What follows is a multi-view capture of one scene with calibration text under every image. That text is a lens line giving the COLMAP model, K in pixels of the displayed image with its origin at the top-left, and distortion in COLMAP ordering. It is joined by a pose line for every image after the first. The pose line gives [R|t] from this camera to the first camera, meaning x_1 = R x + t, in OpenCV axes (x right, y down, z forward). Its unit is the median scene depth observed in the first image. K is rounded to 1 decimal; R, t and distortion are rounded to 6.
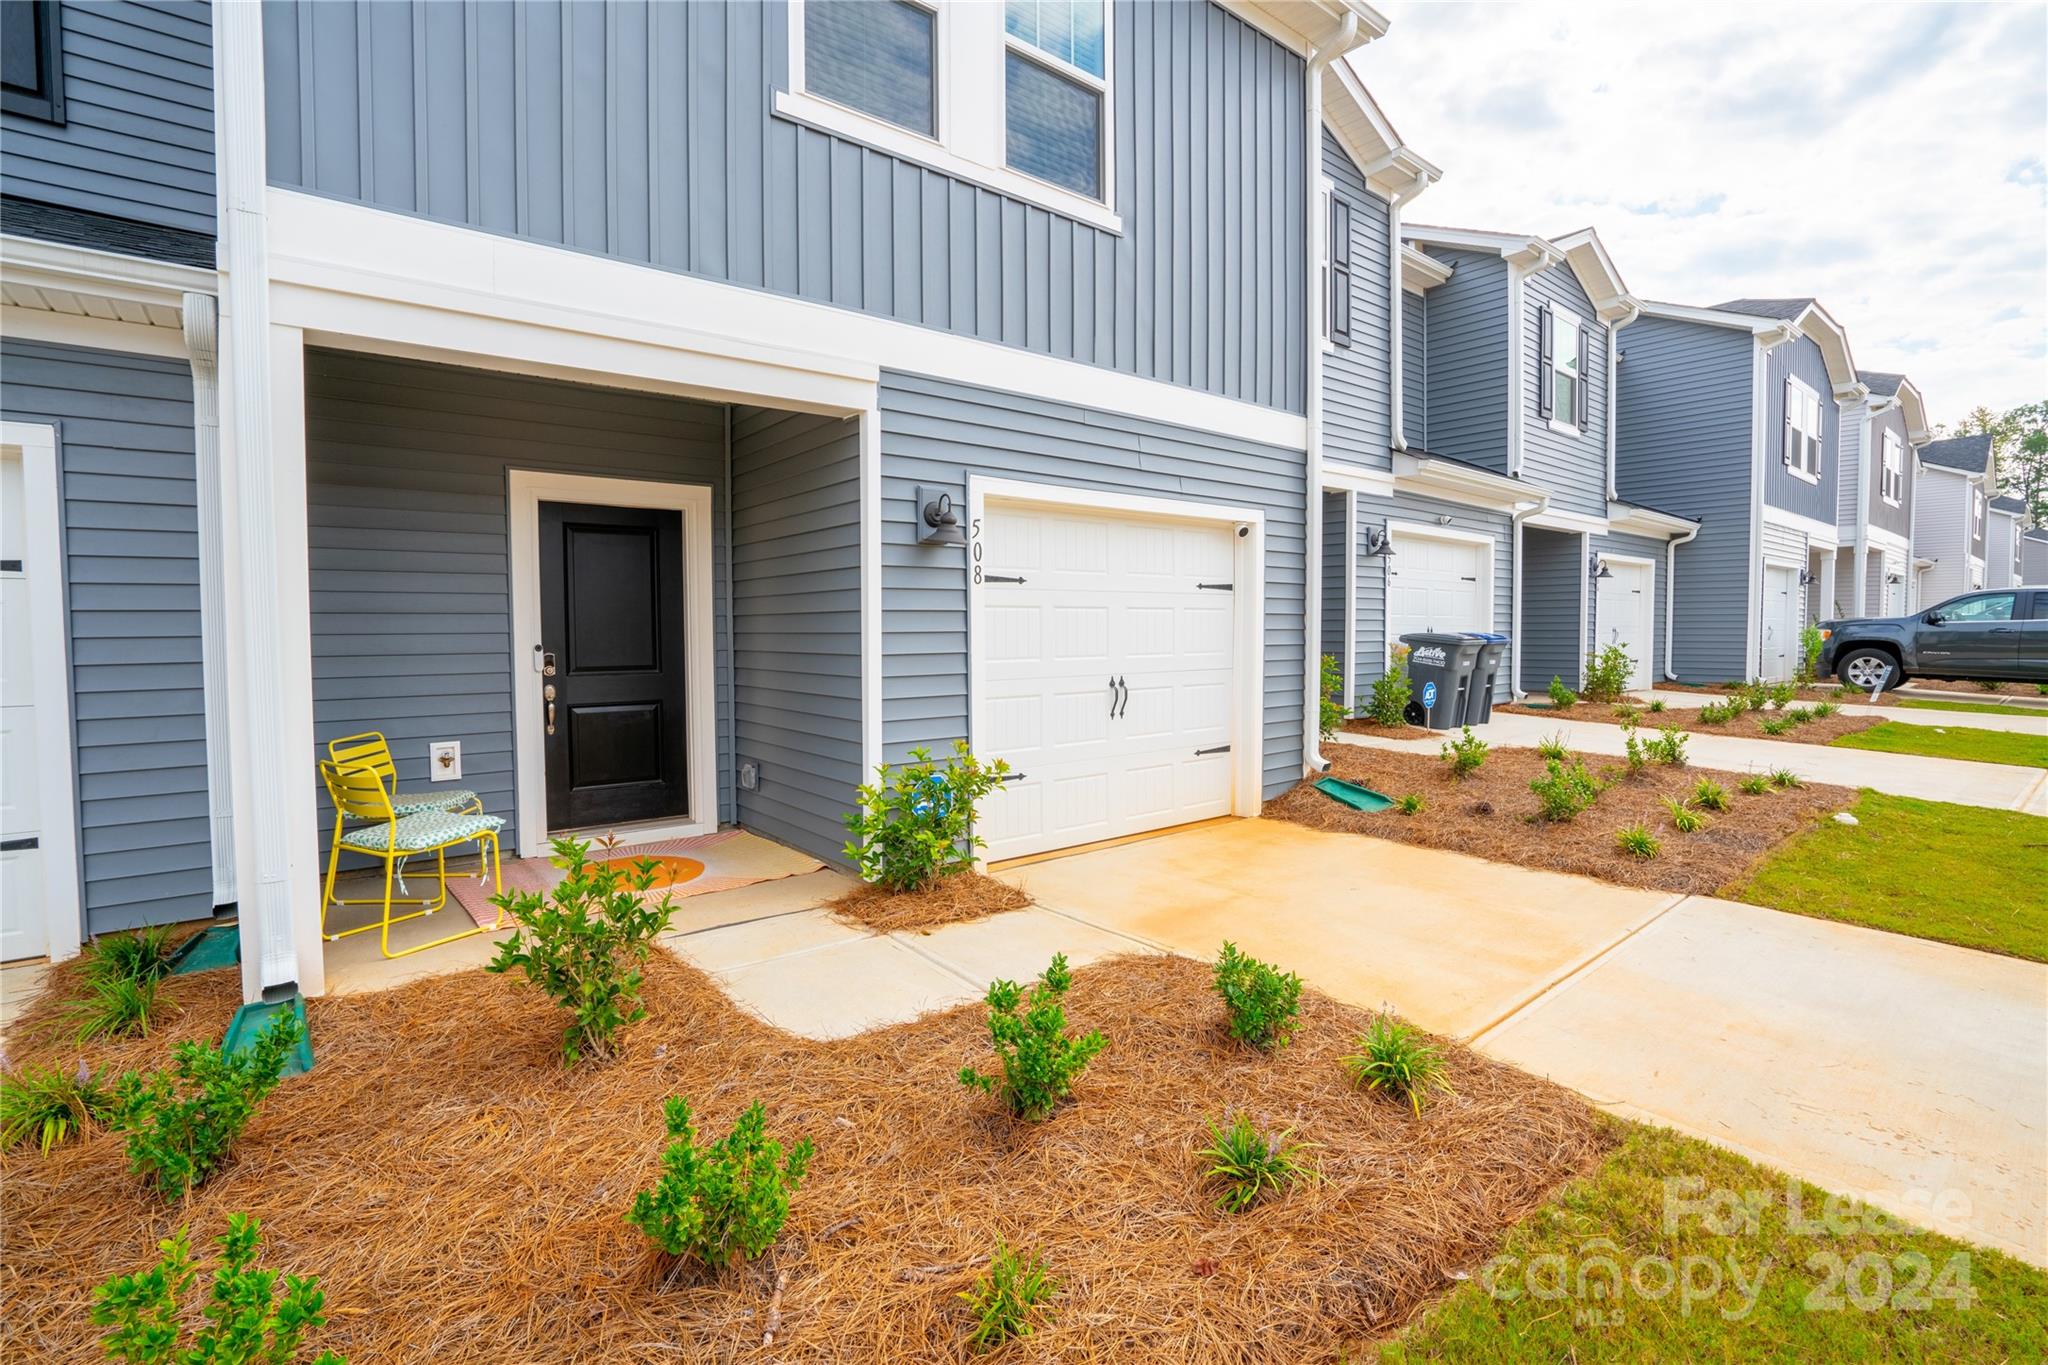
lens RADIAL K [[938.8, 0, 1013.8], [0, 938.8, 671.2], [0, 0, 1]] dist [-0.053384, 0.016815]
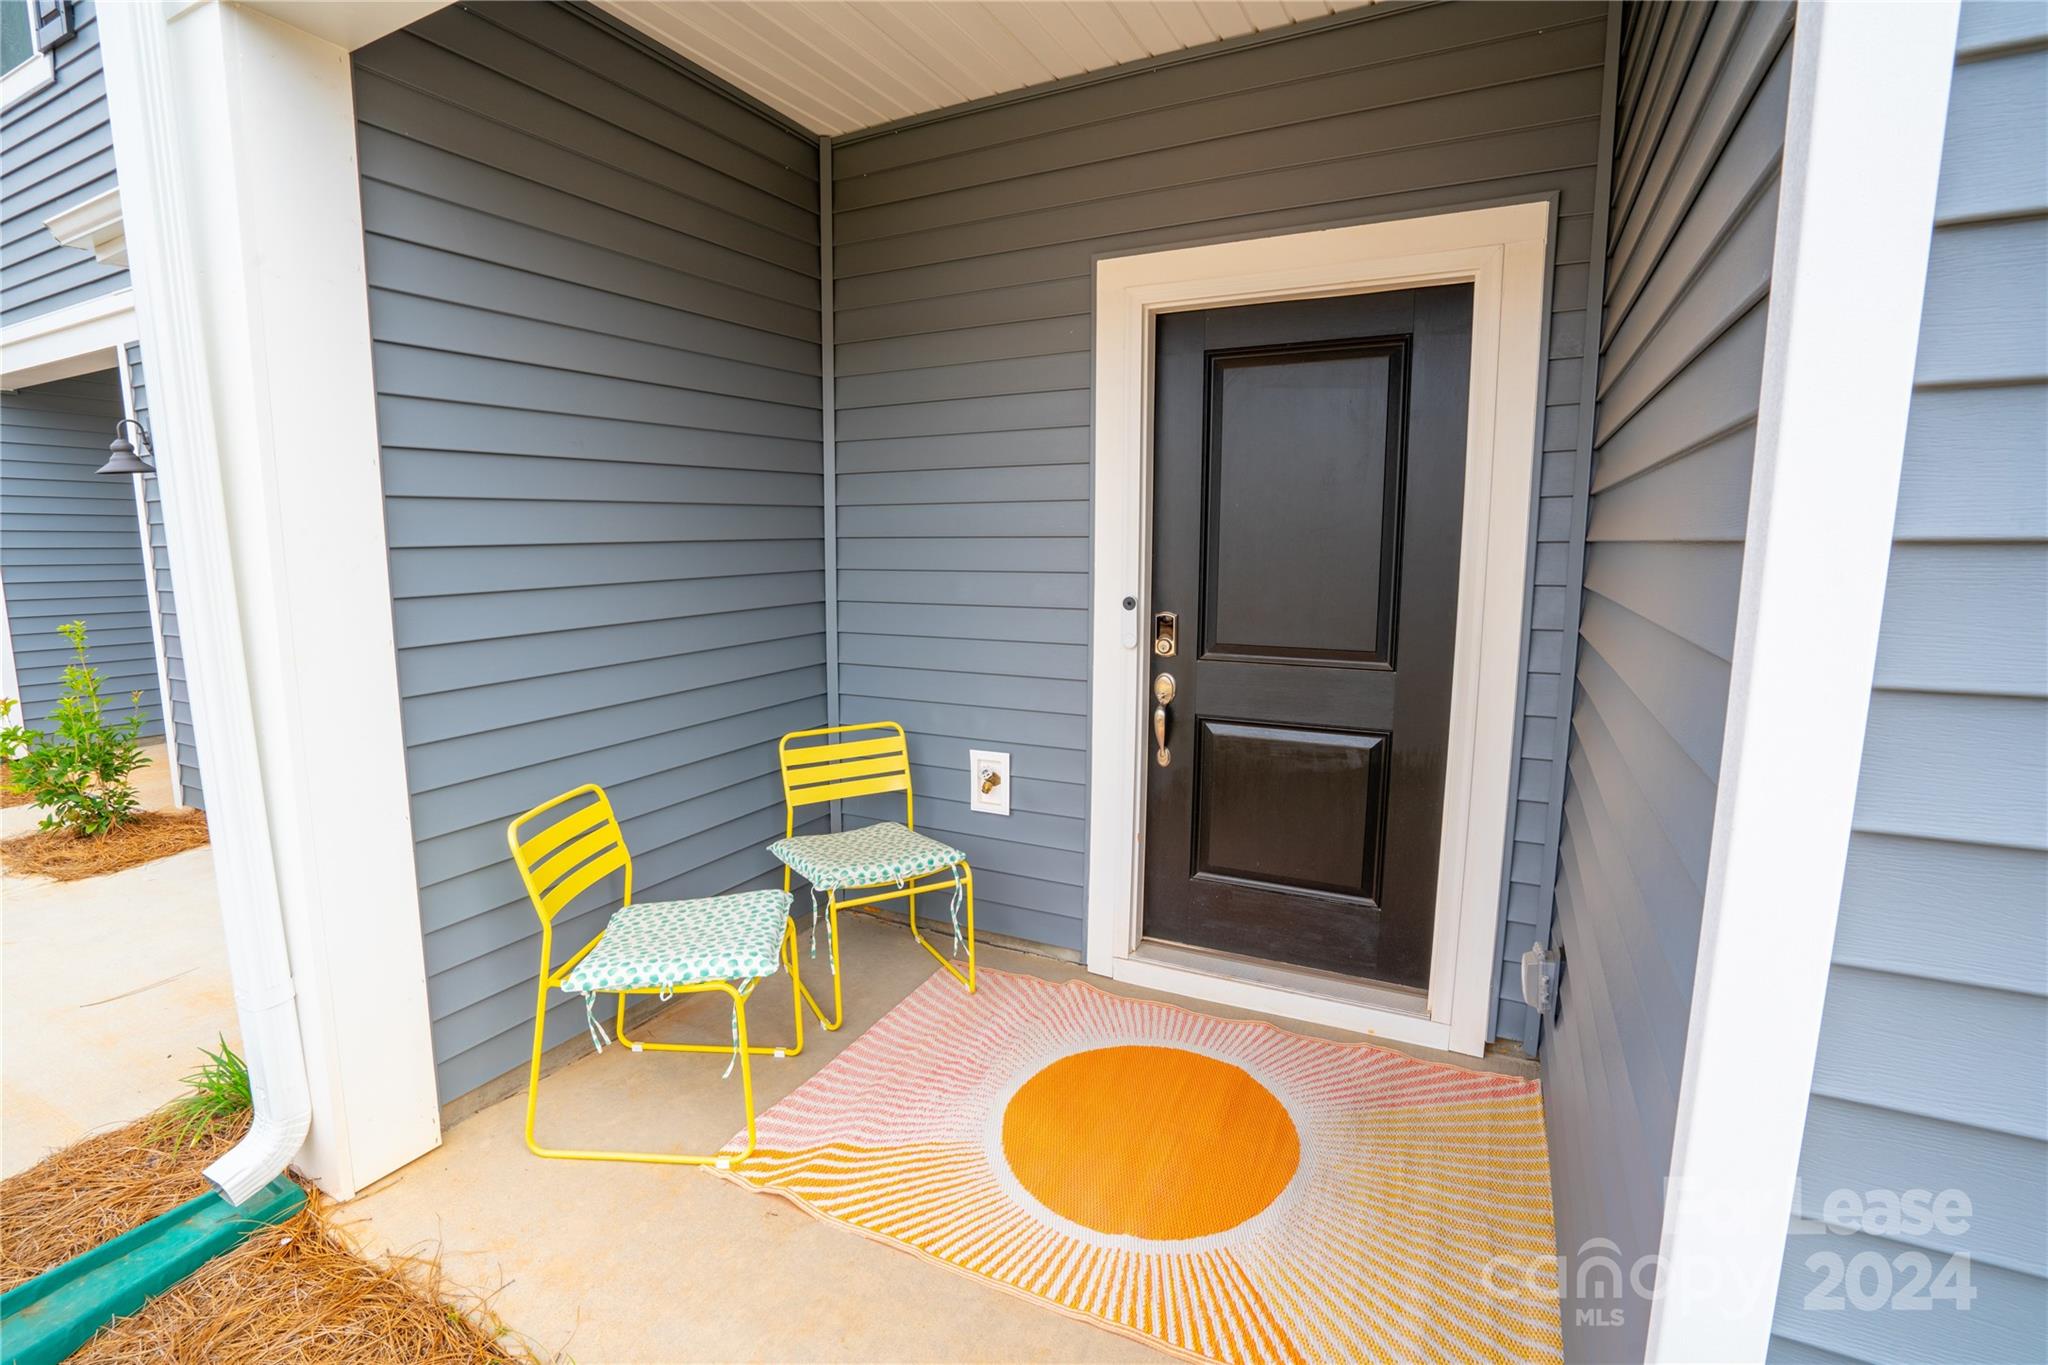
lens RADIAL K [[938.8, 0, 1013.8], [0, 938.8, 671.2], [0, 0, 1]] dist [-0.053384, 0.016815]
pose [[0.404682, 0.129857, -0.905190, -0.054569], [-0.042314, 0.991465, 0.123316, -0.048131], [0.913478, -0.011601, 0.406723, 0.705981]]
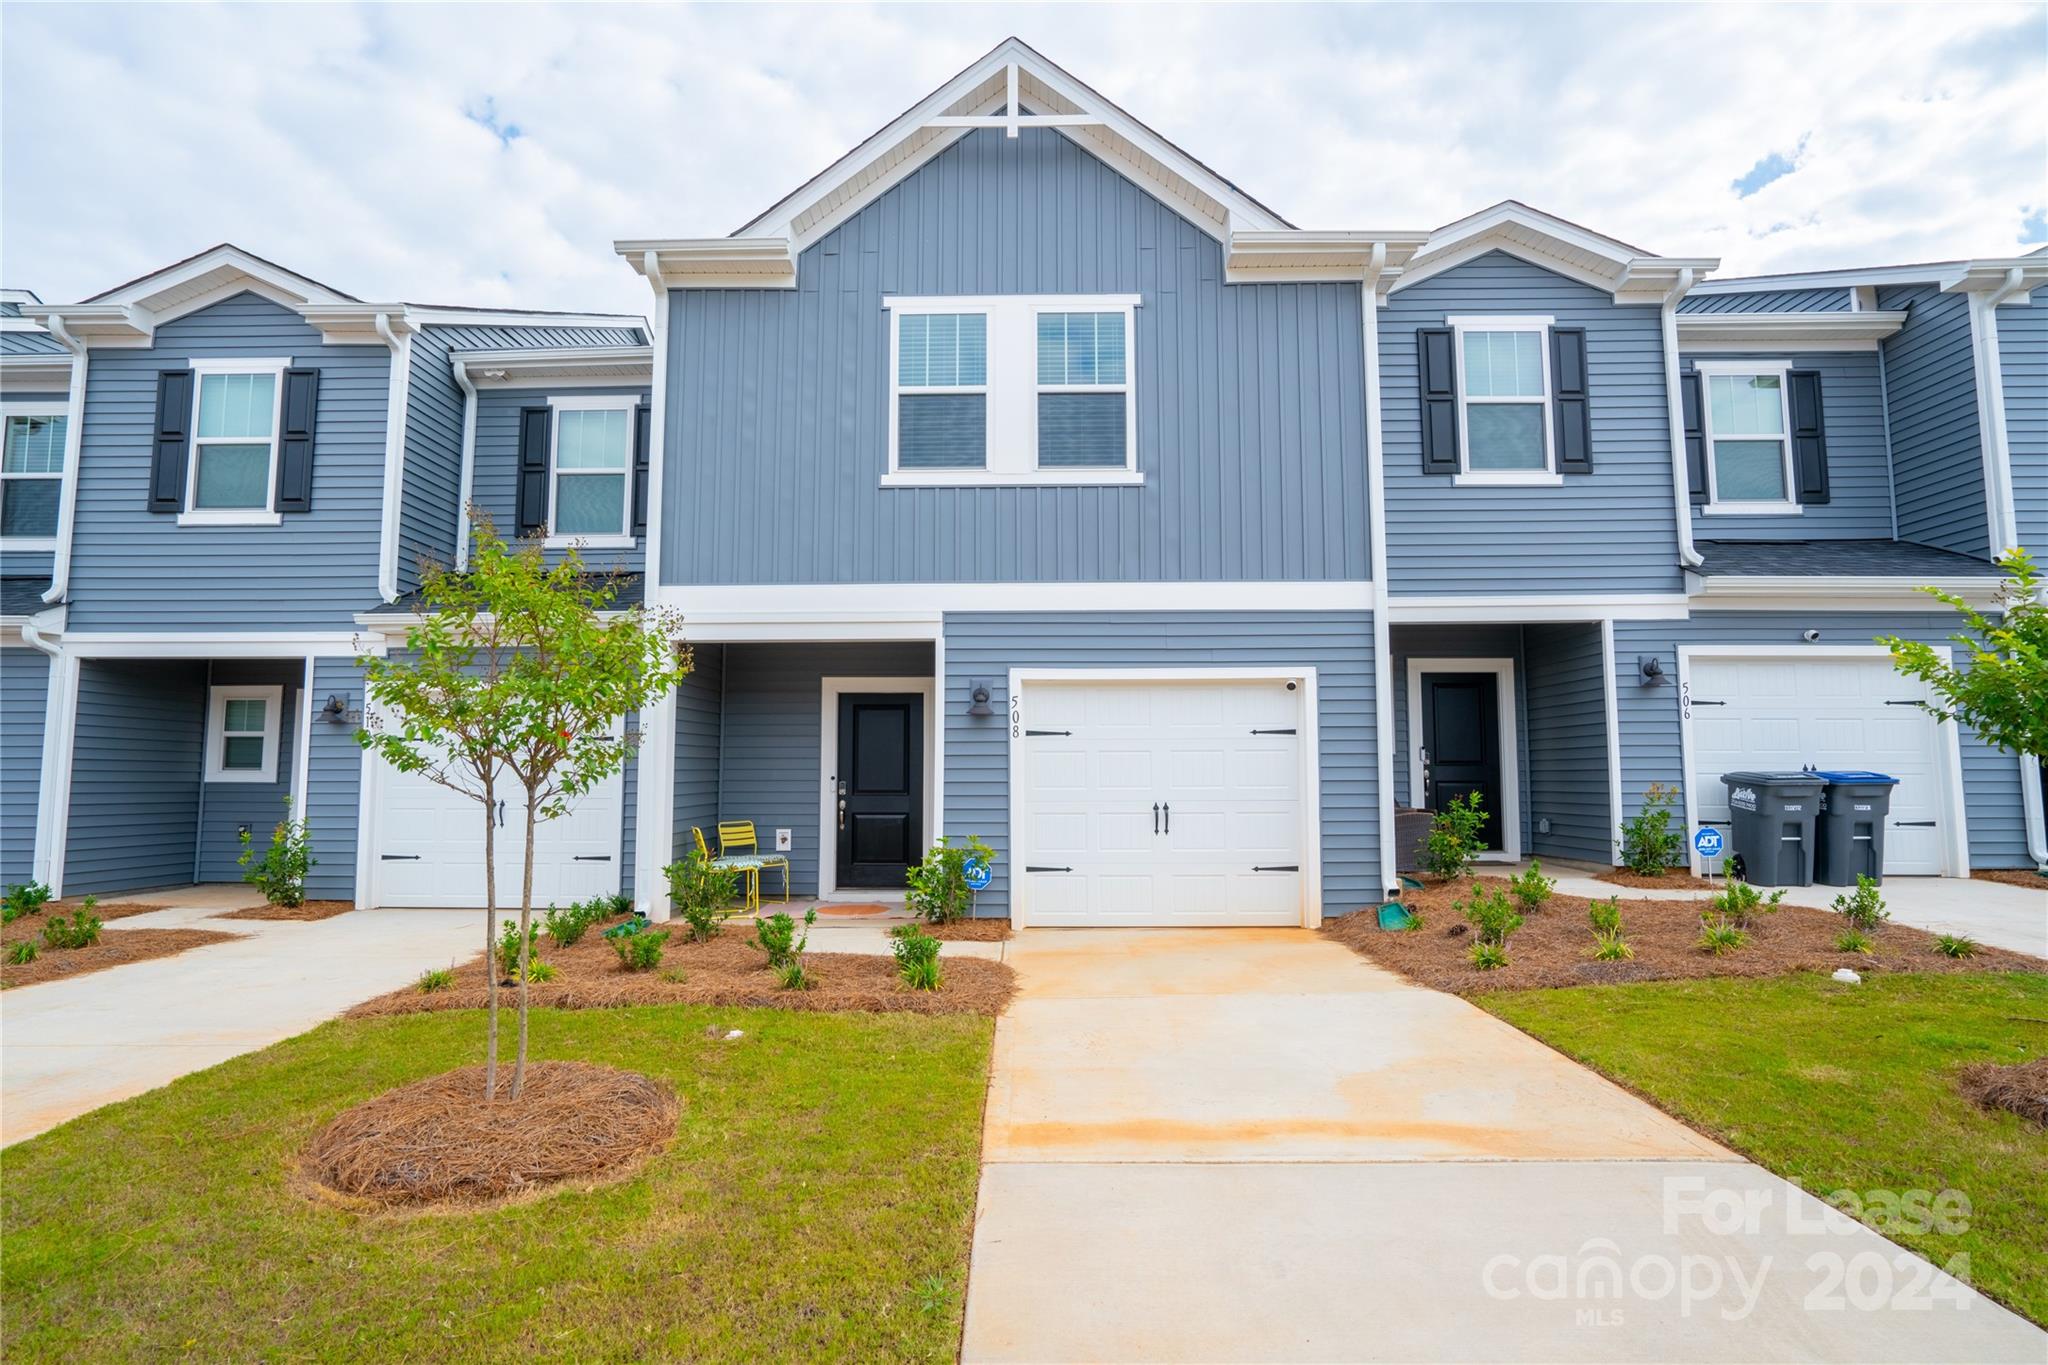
lens RADIAL K [[1129.4, 0, 1024.0], [0, 1129.4, 682.5], [0, 0, 1]] dist [-0.024780, -0.000319]
pose [[0.775388, -0.049801, -0.629519, 1.074964], [-0.030014, 0.992852, -0.115513, 0.029796], [0.630772, 0.108462, 0.768351, -0.406663]]
